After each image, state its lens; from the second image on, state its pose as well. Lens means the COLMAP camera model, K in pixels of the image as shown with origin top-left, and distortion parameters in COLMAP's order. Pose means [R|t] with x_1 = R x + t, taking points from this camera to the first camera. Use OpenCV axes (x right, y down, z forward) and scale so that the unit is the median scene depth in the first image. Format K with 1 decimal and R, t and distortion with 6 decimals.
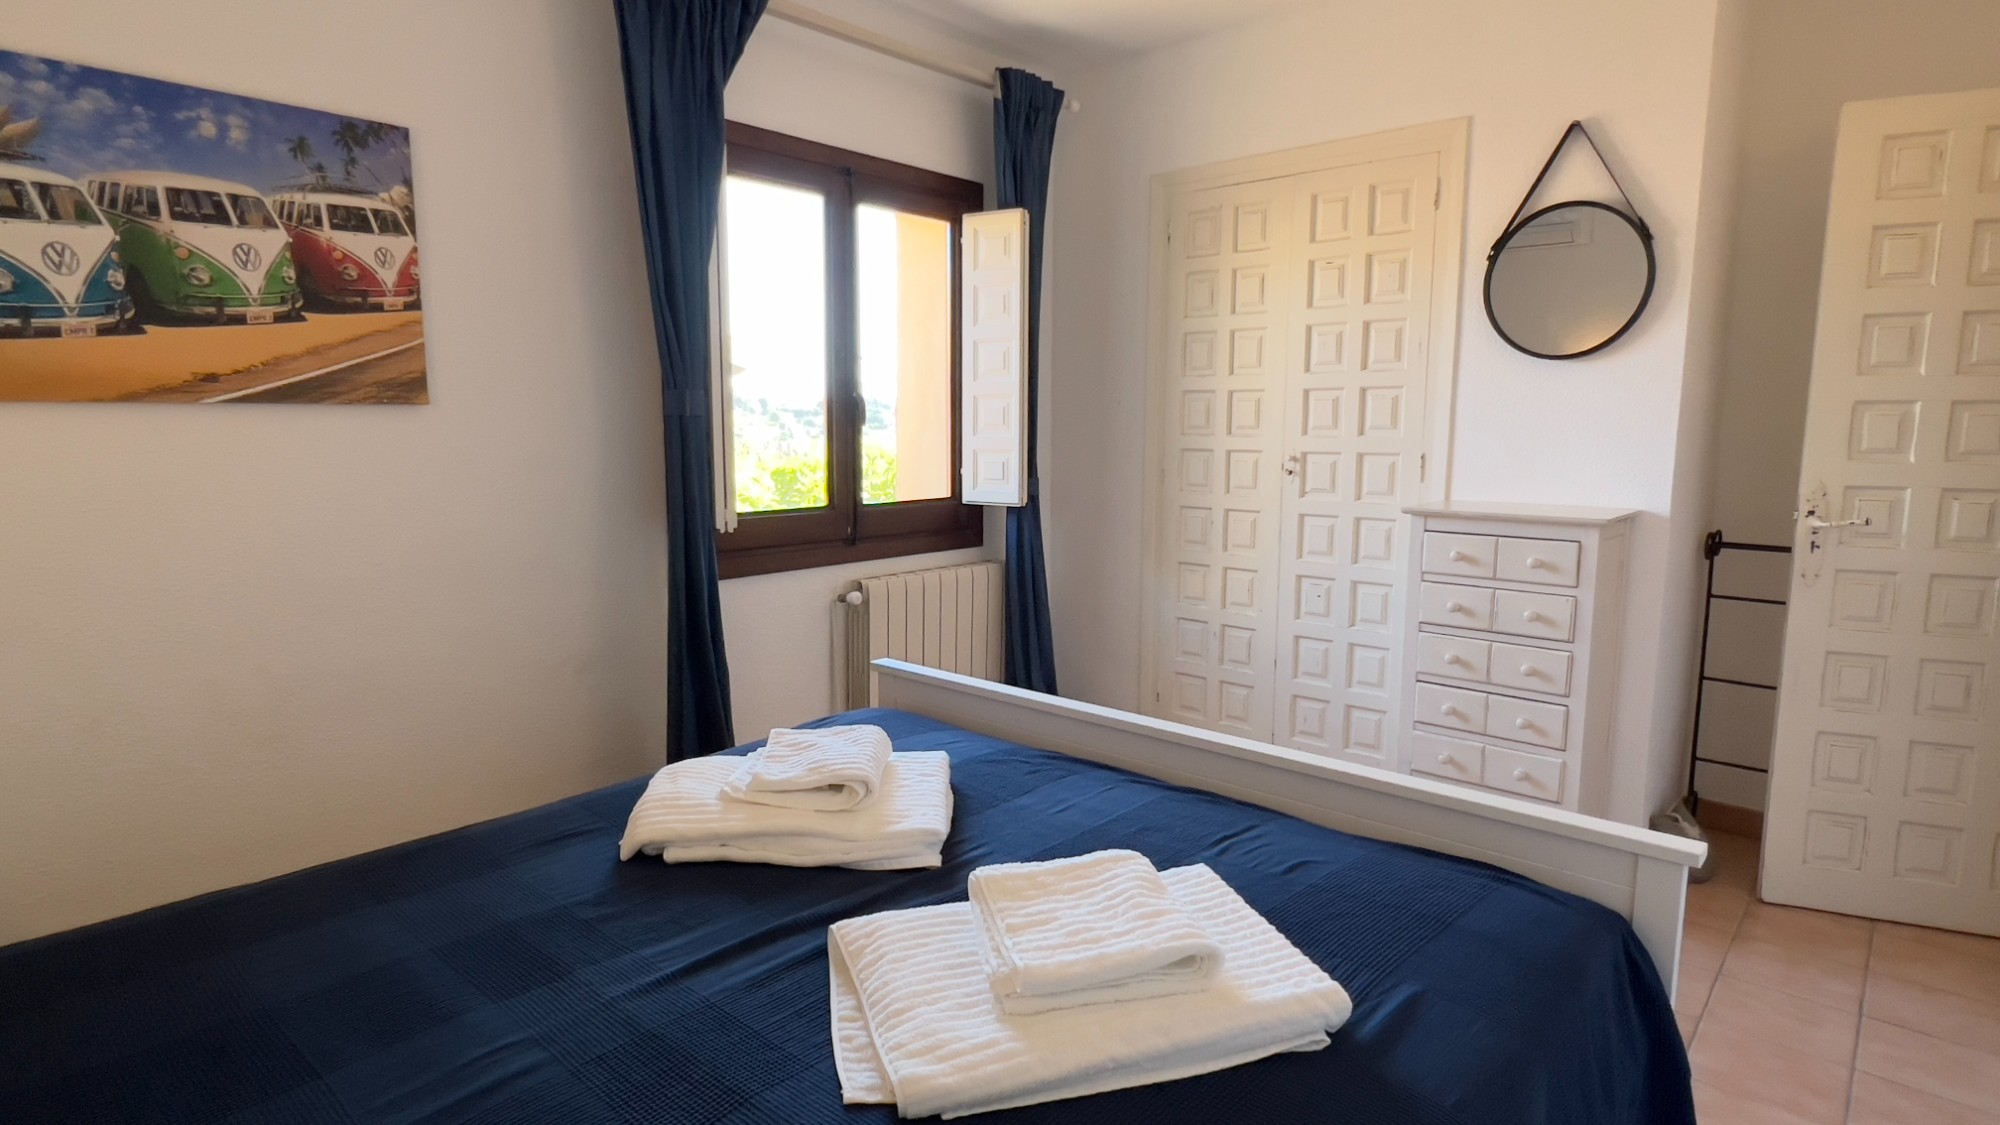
lens RADIAL K [[1051.8, 0, 997.1], [0, 1051.8, 556.8], [0, 0, 1]] dist [-0.002389, -0.000545]
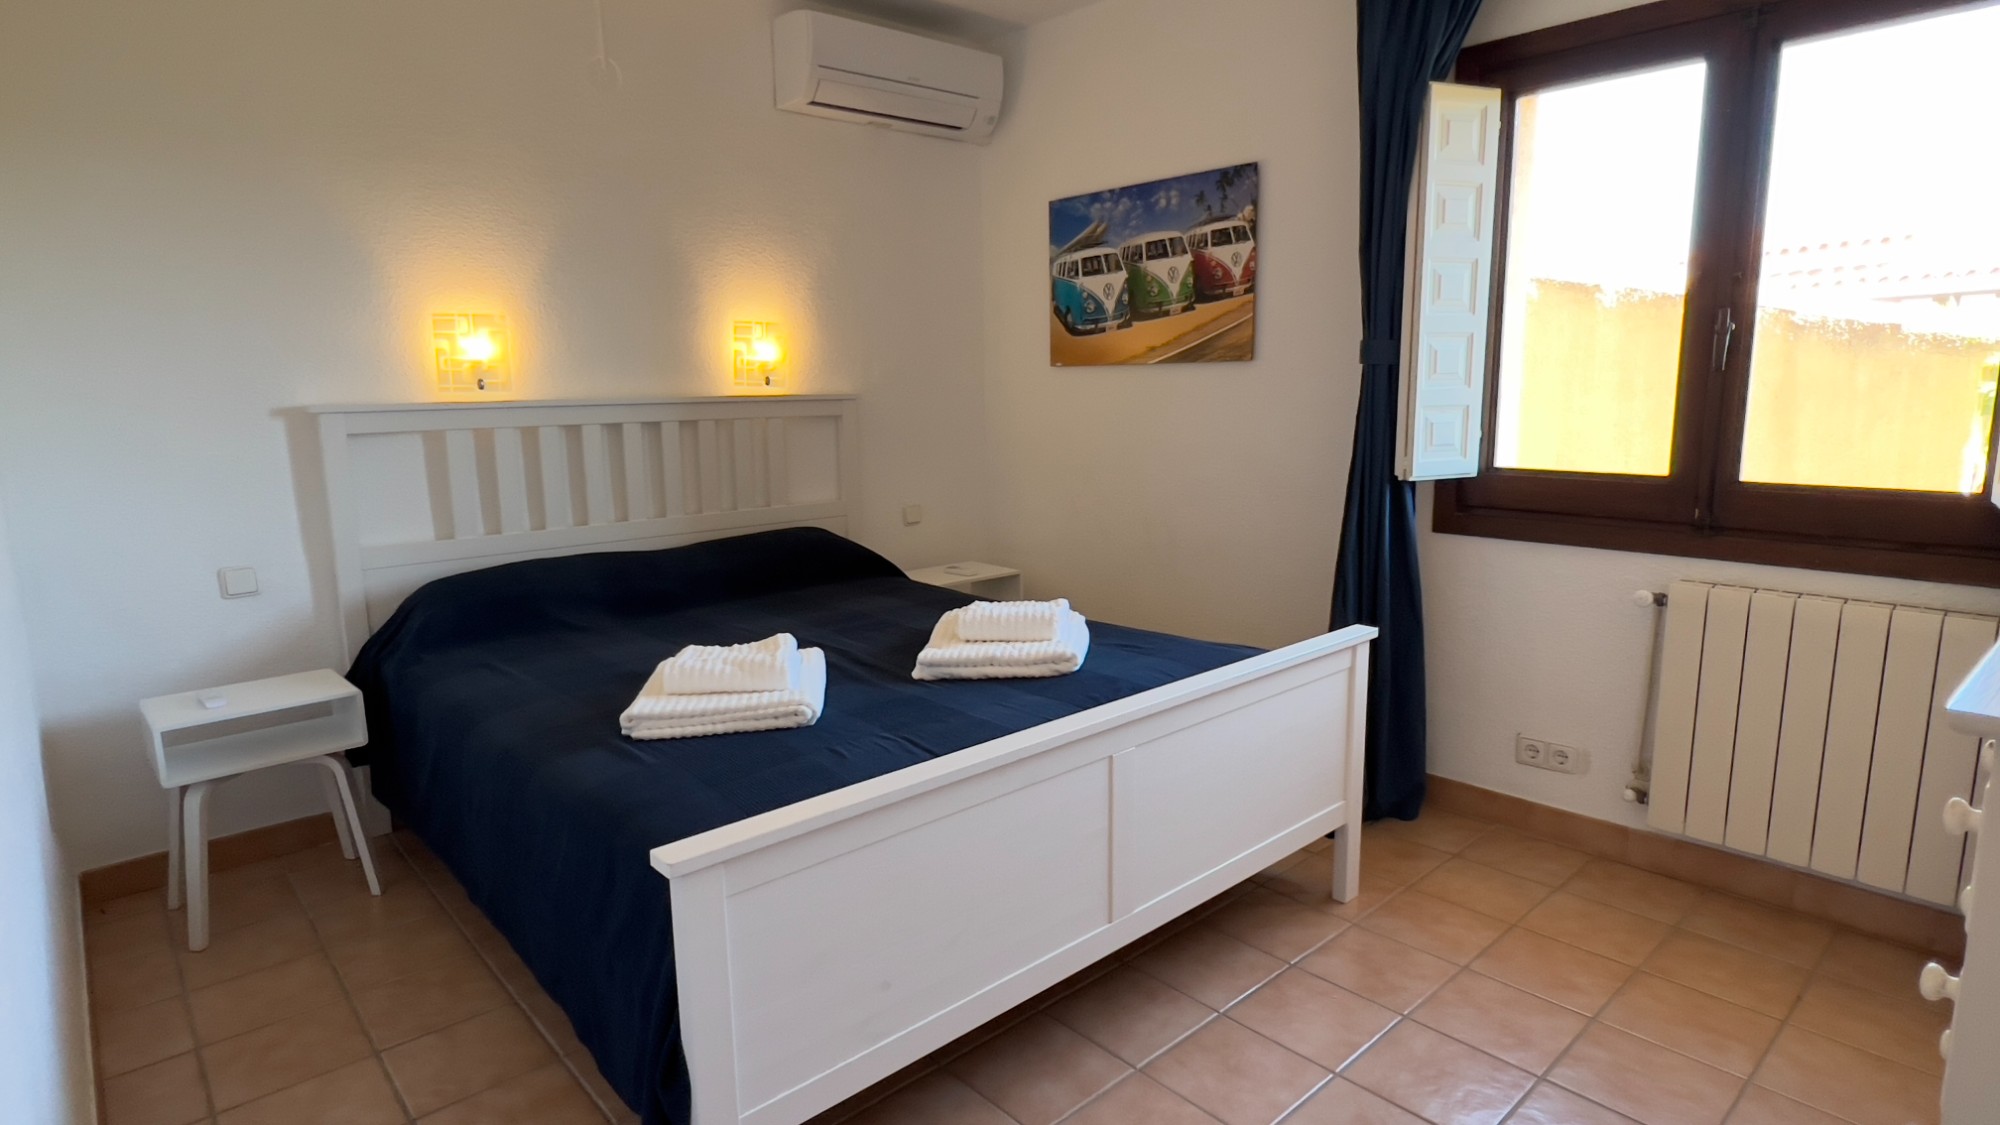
lens RADIAL K [[1051.8, 0, 999.4], [0, 1051.8, 558.4], [0, 0, 1]] dist [-0.002389, -0.000545]
pose [[-0.105022, 0.167457, -0.980270, 0.995460], [-0.113509, 0.977260, 0.179104, -0.109085], [0.987971, 0.130080, -0.083626, 0.896141]]
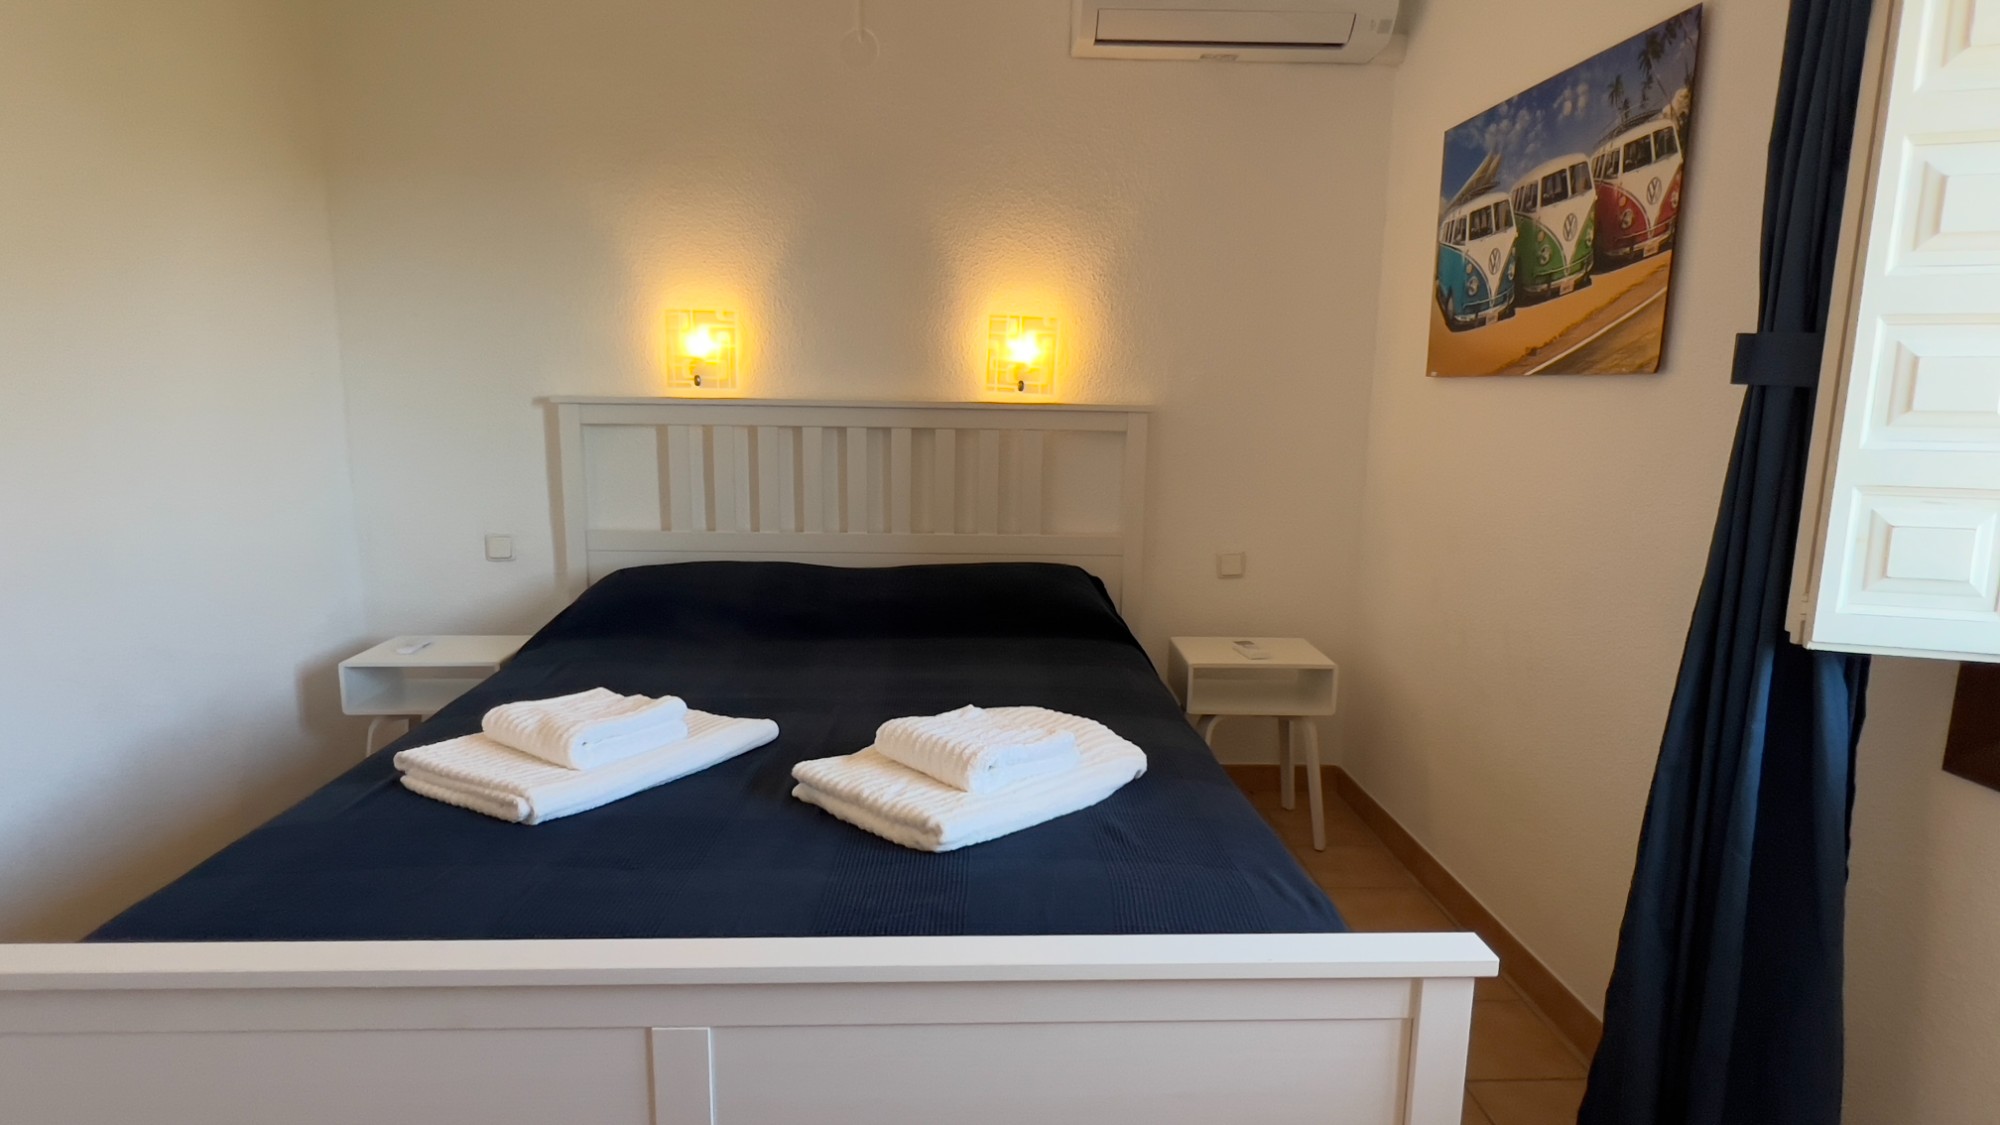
lens RADIAL K [[1051.8, 0, 998.2], [0, 1051.8, 559.1], [0, 0, 1]] dist [-0.002389, -0.000545]
pose [[-0.715813, 0.102528, -0.690724, 0.378978], [-0.105847, 0.961802, 0.252456, -0.171588], [0.690224, 0.253822, -0.677618, 1.336612]]
